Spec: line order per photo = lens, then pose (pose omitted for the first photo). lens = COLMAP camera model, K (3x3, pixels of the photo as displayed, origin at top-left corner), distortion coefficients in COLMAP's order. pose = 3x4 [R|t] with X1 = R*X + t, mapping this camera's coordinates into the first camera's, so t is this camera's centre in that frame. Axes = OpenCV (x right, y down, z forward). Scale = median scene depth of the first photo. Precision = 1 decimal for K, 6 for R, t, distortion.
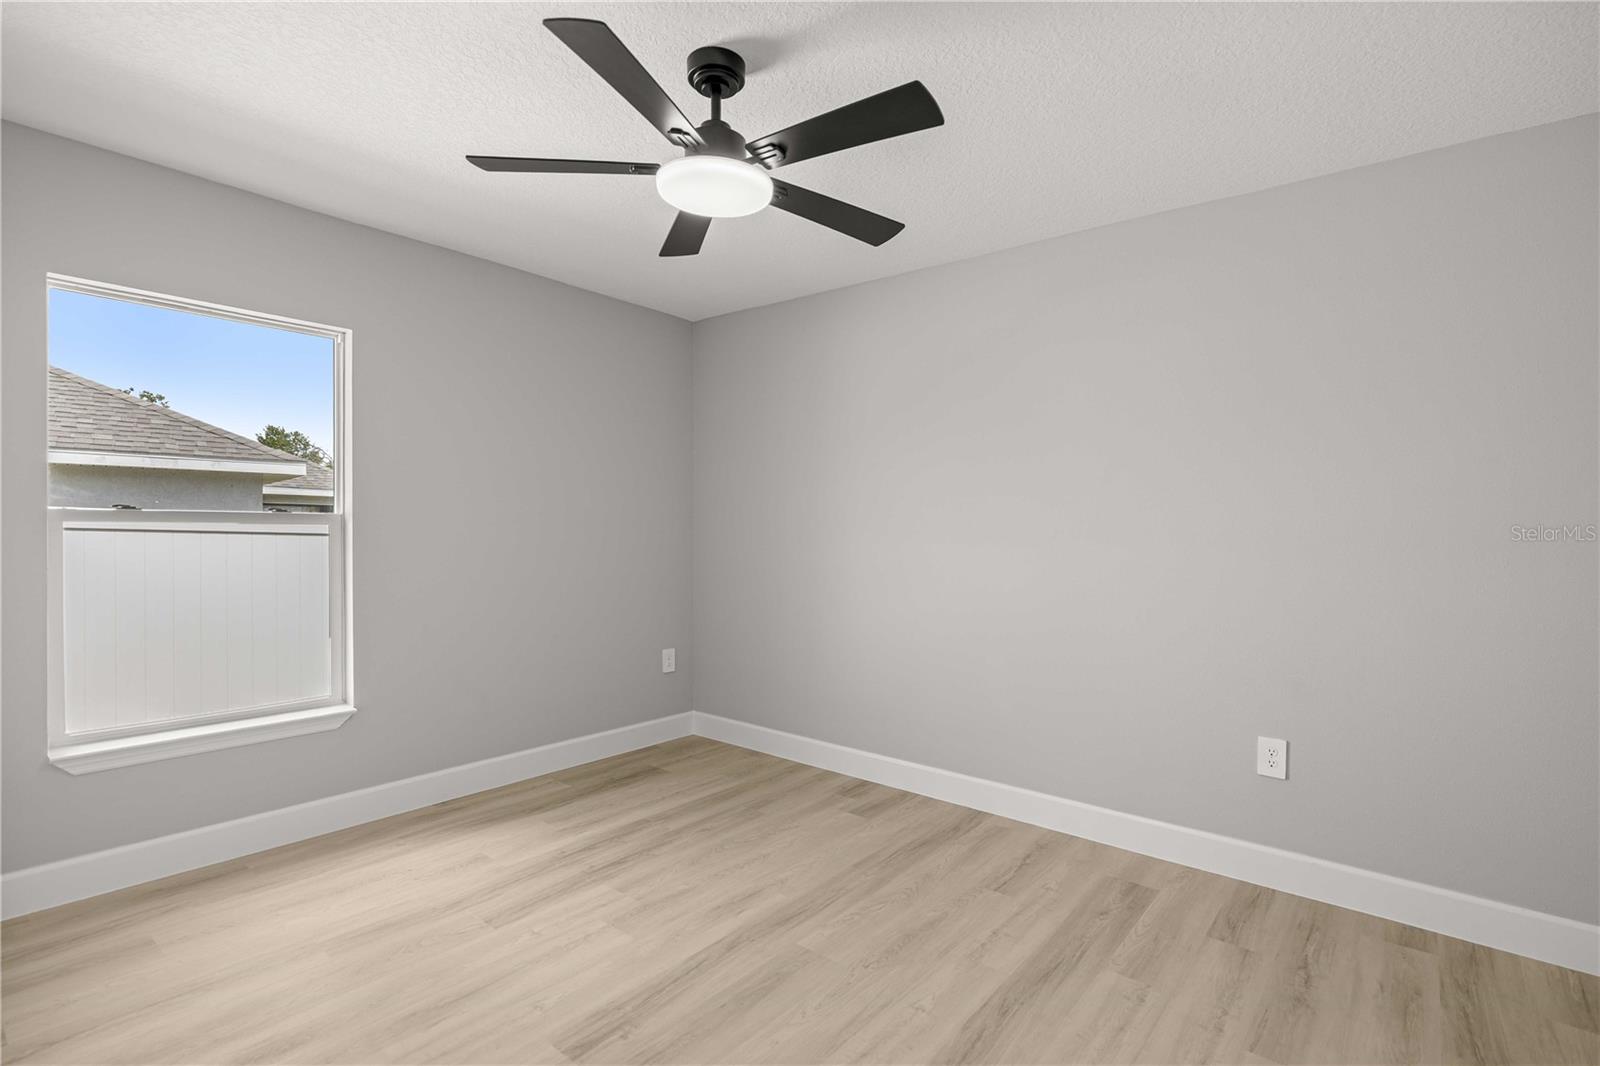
lens RADIAL K [[738.0, 0, 811.5], [0, 738.0, 519.7], [0, 0, 1]] dist [-0.004992, -0.000415]
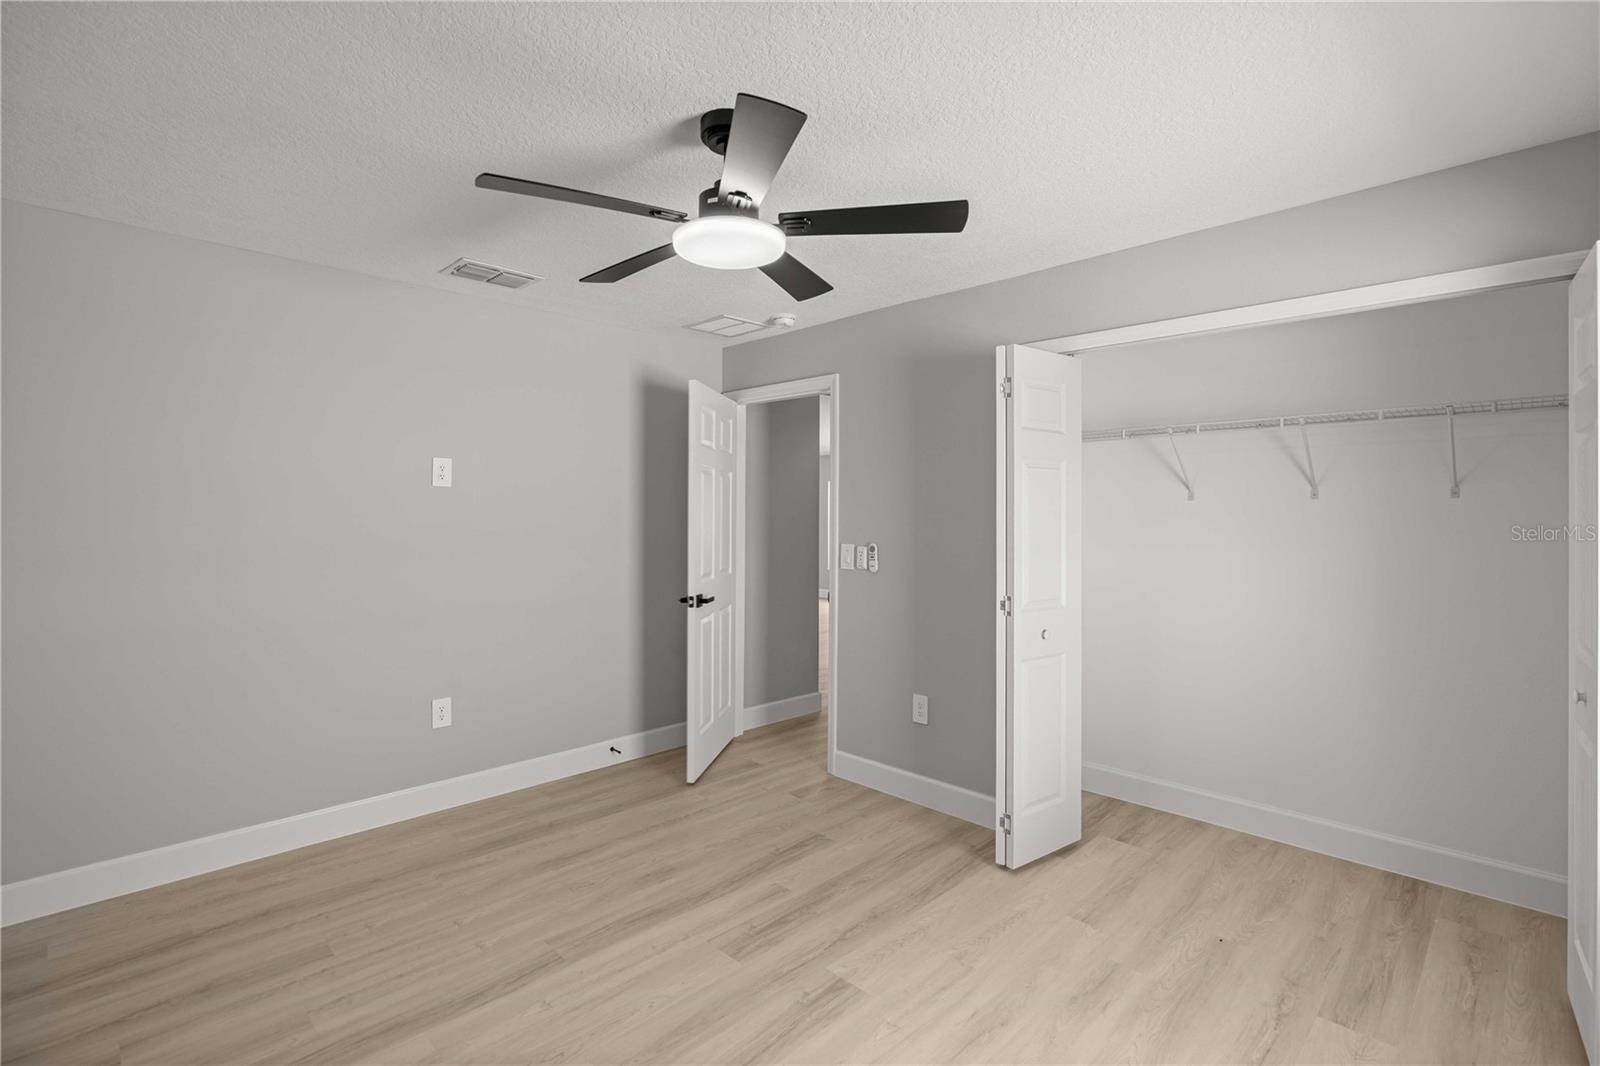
lens RADIAL K [[738.0, 0, 811.5], [0, 738.0, 519.7], [0, 0, 1]] dist [-0.004992, -0.000415]
pose [[-0.996126, -0.019372, 0.085772, -0.329545], [-0.019177, 0.999811, 0.003104, -0.071785], [-0.085816, 0.001448, -0.996310, 2.061253]]
